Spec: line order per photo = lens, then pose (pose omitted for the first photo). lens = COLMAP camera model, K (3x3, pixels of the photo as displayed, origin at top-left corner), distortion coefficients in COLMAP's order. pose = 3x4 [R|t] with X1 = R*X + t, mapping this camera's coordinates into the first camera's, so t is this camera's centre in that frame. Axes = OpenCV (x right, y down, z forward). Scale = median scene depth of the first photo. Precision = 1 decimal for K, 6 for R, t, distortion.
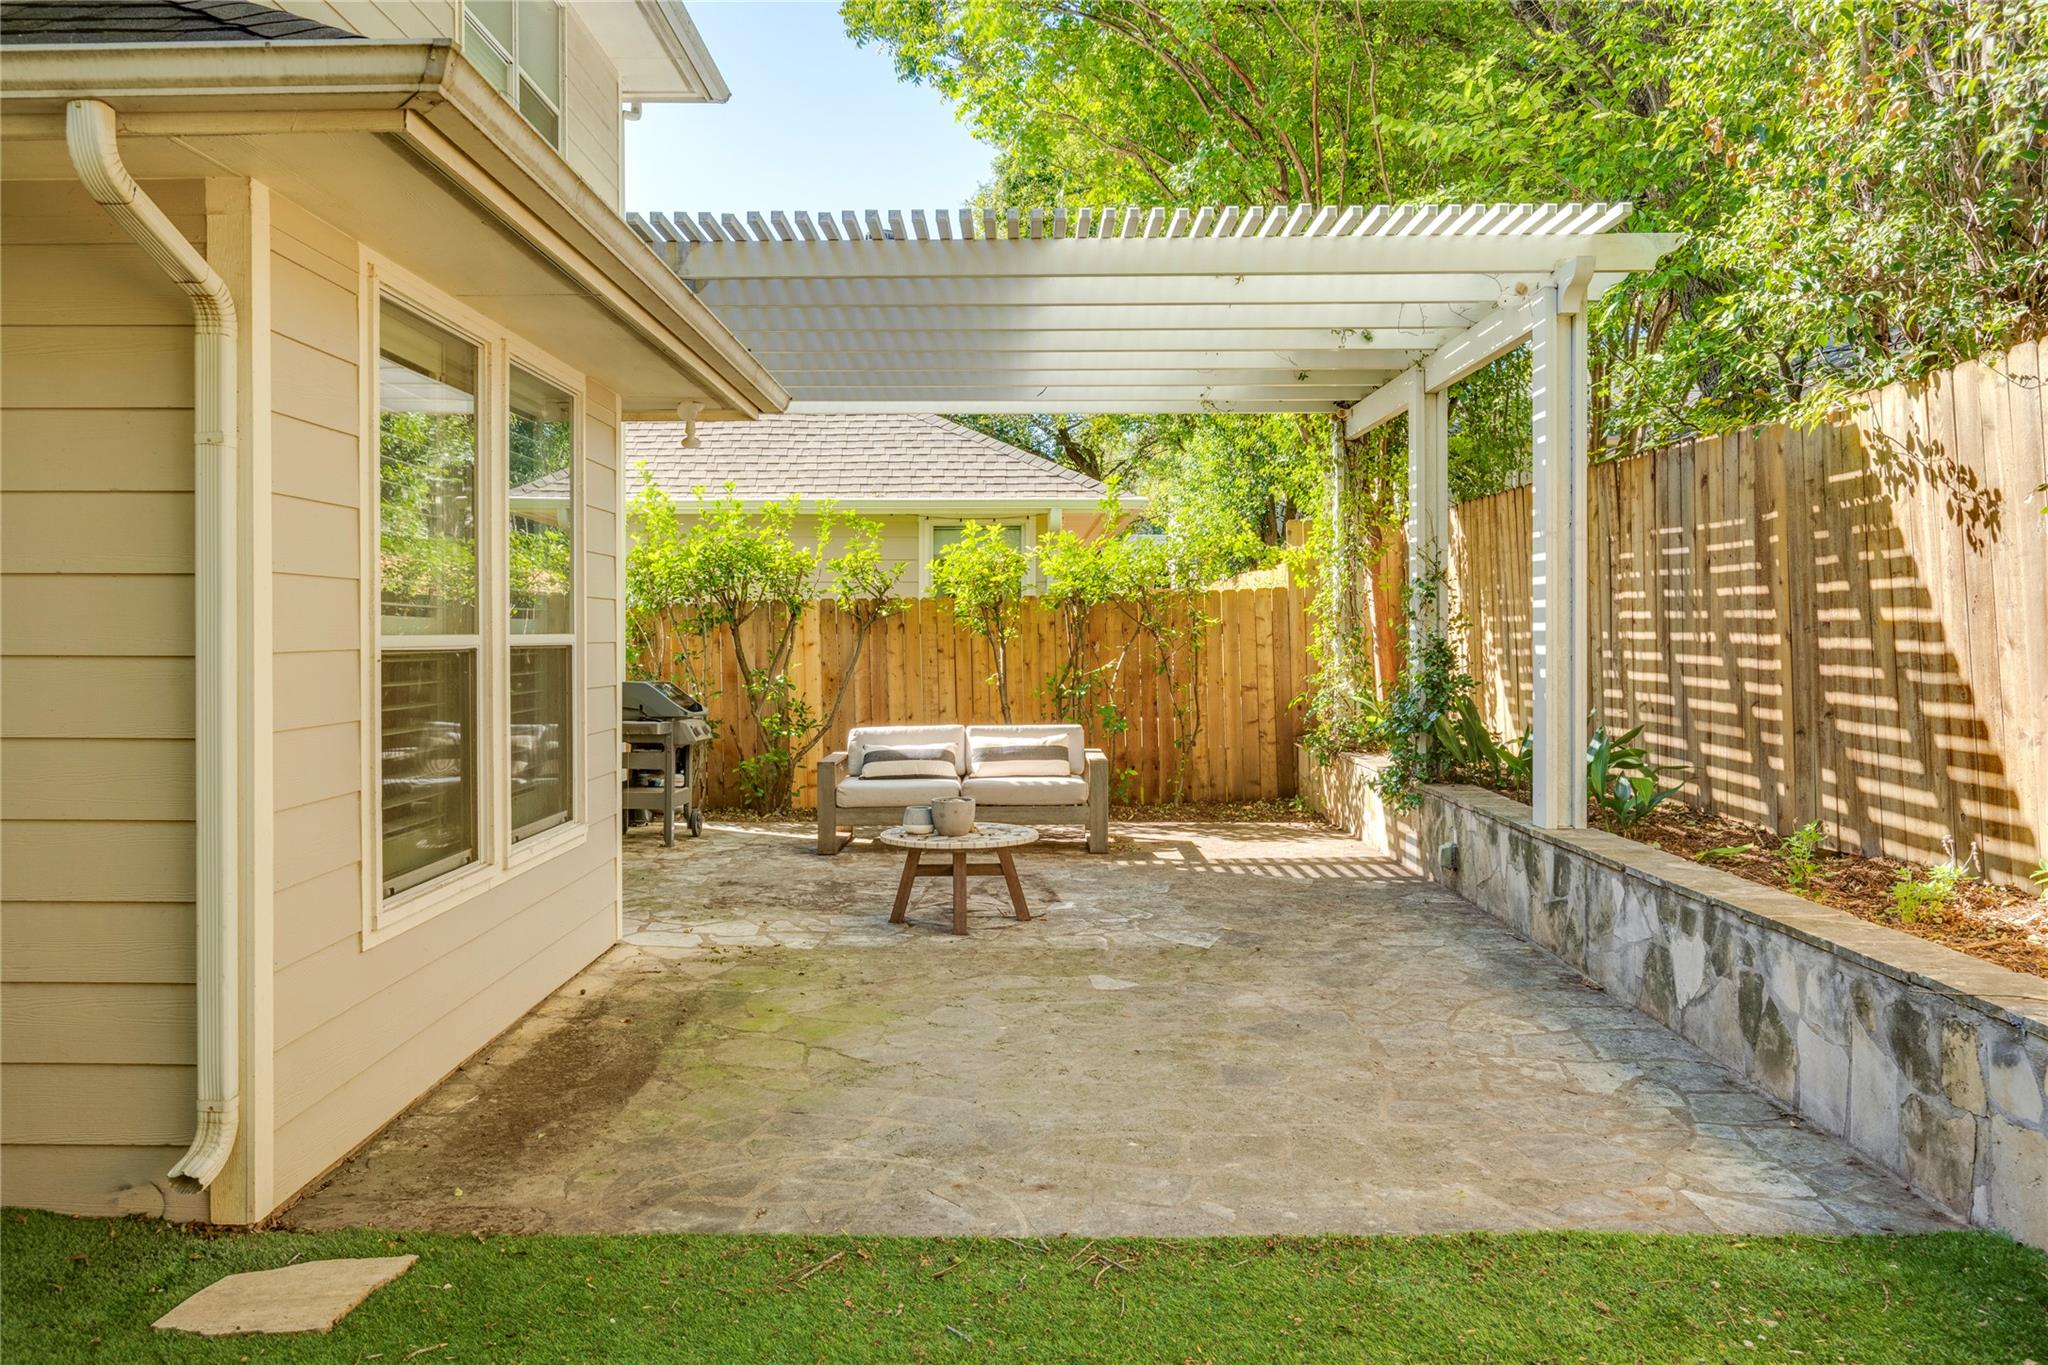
lens RADIAL K [[1483.9, 0, 1024.0], [0, 1483.9, 682.5], [0, 0, 1]] dist [-0.000242, -0.000571]
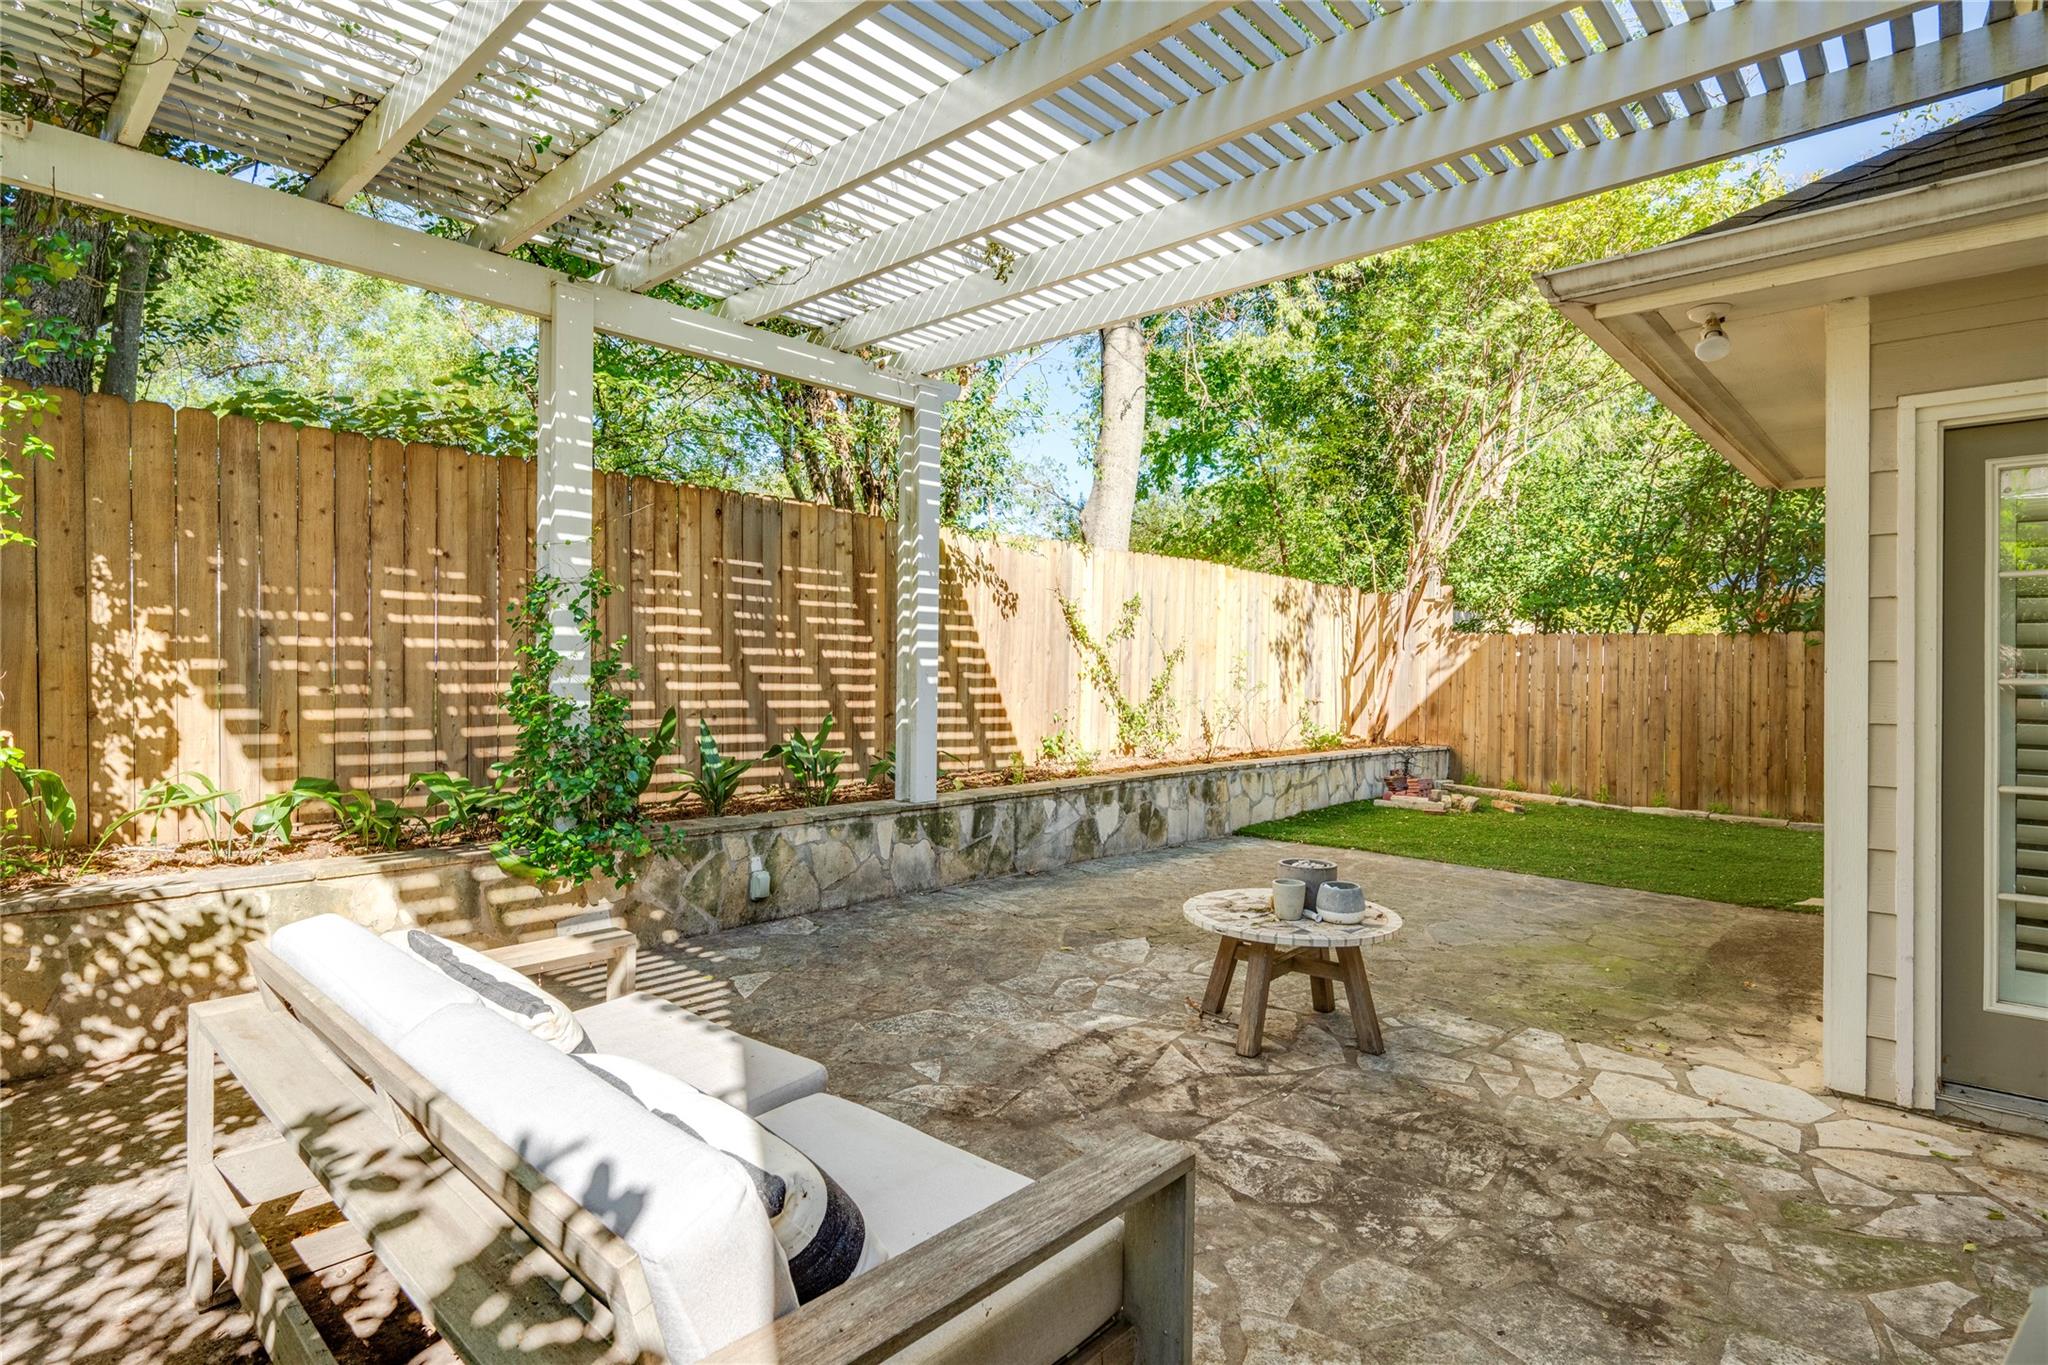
lens RADIAL K [[1032.3, 0, 1015.8], [0, 1032.3, 667.9], [0, 0, 1]] dist [-0.000599, -0.000325]
pose [[-0.729900, -0.006784, 0.683521, -0.334531], [0.013266, 0.999622, 0.024087, -0.039404], [-0.683426, 0.026649, -0.729534, 1.655310]]
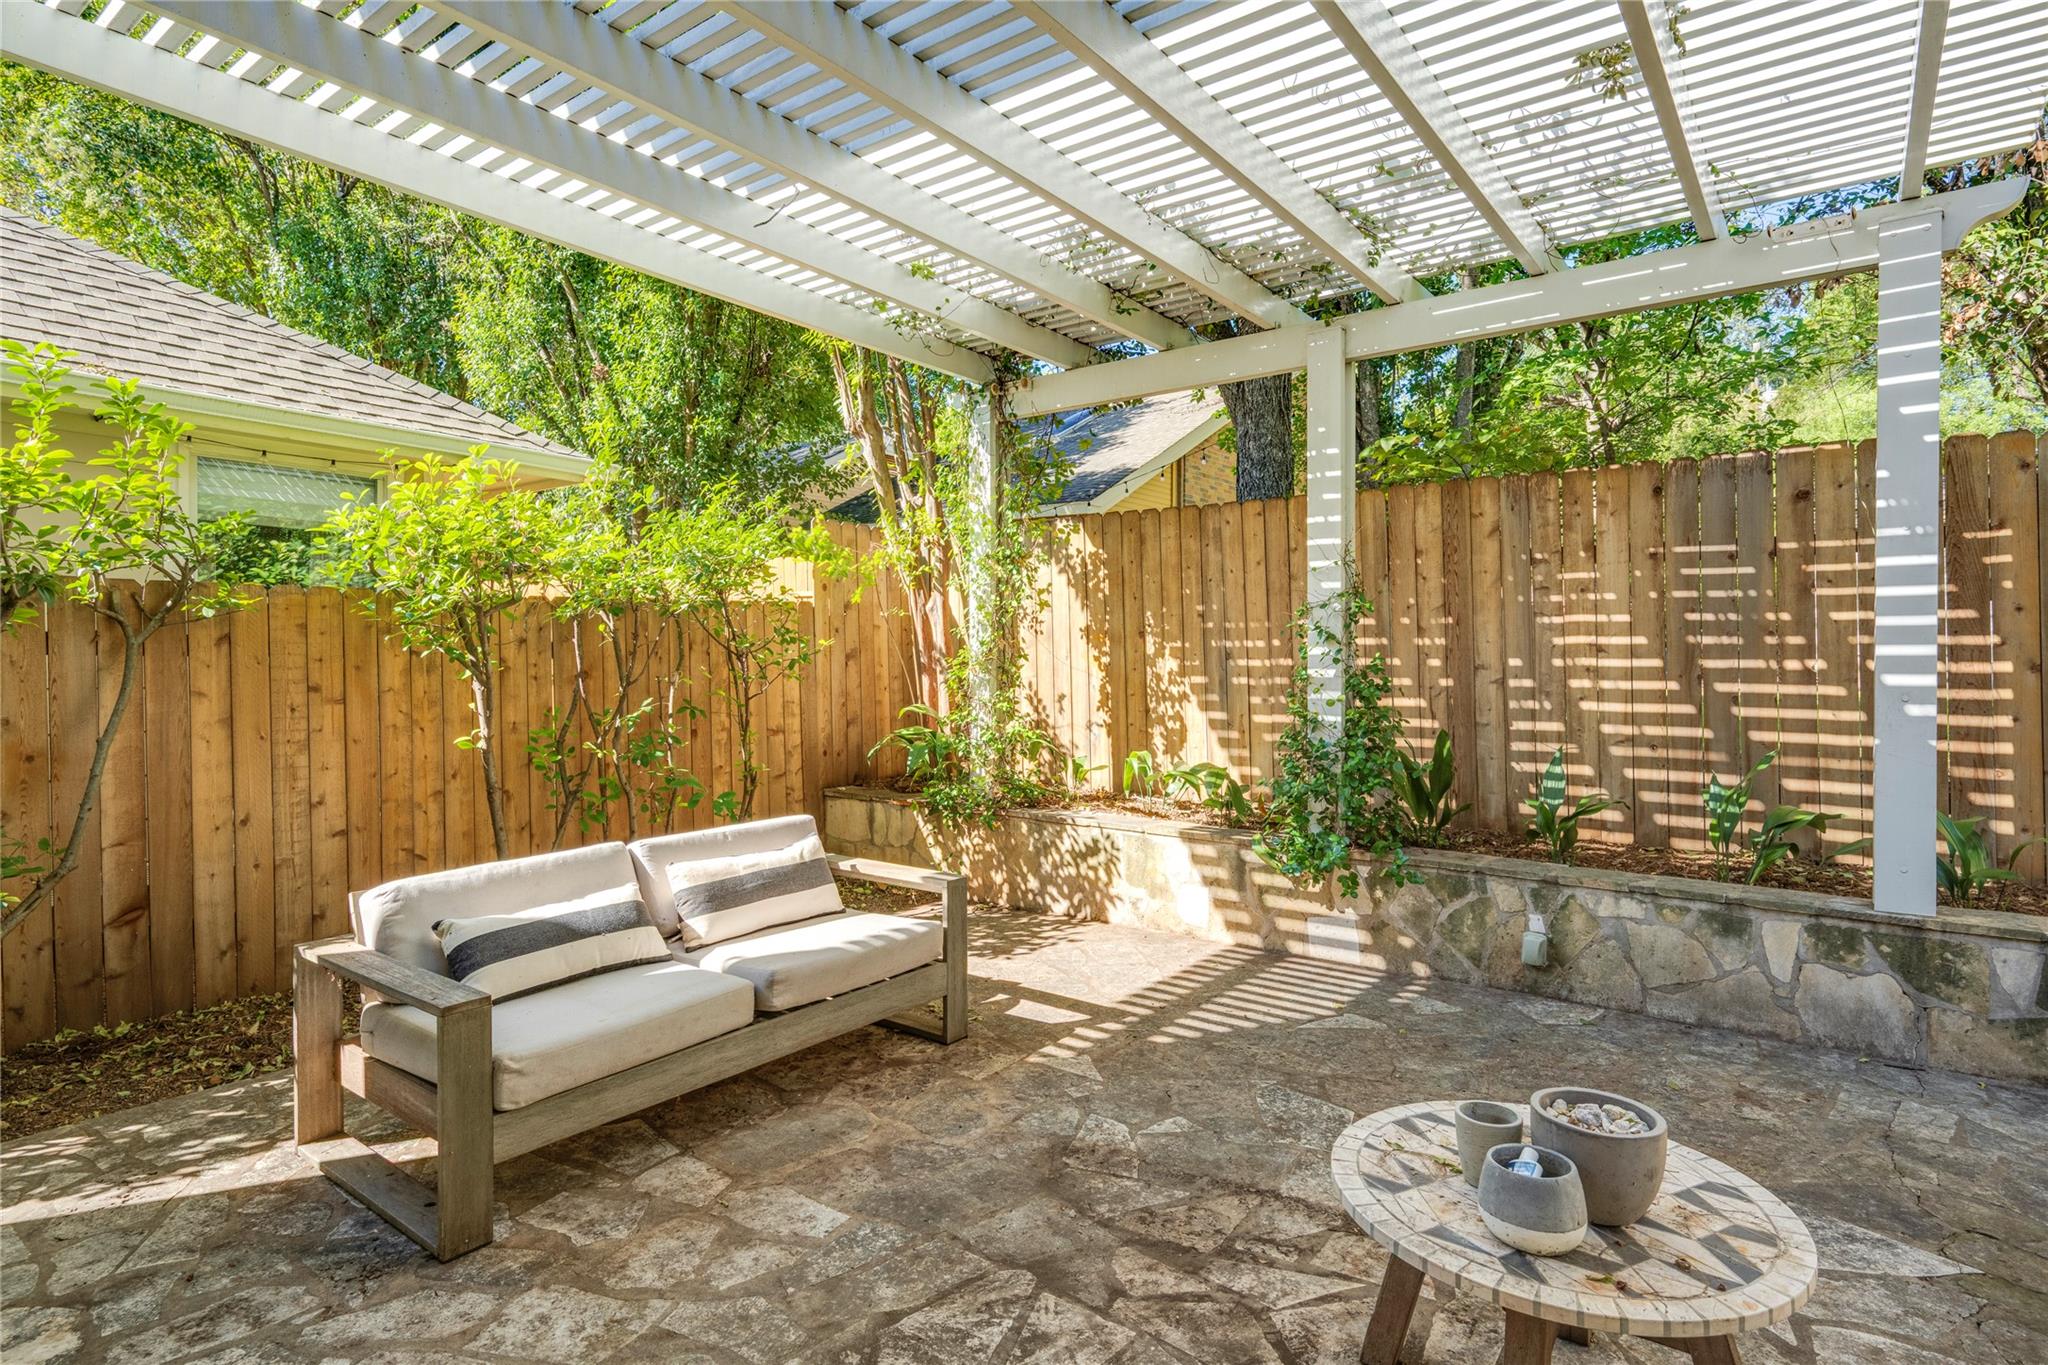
lens RADIAL K [[1055.9, 0, 1043.7], [0, 1055.9, 674.9], [0, 0, 1]] dist [0.010933, -0.000822]
pose [[0.600942, -0.005839, 0.799271, -0.374368], [0.023258, 0.999678, -0.010185, -0.030742], [-0.798954, 0.024710, 0.600884, 1.058194]]
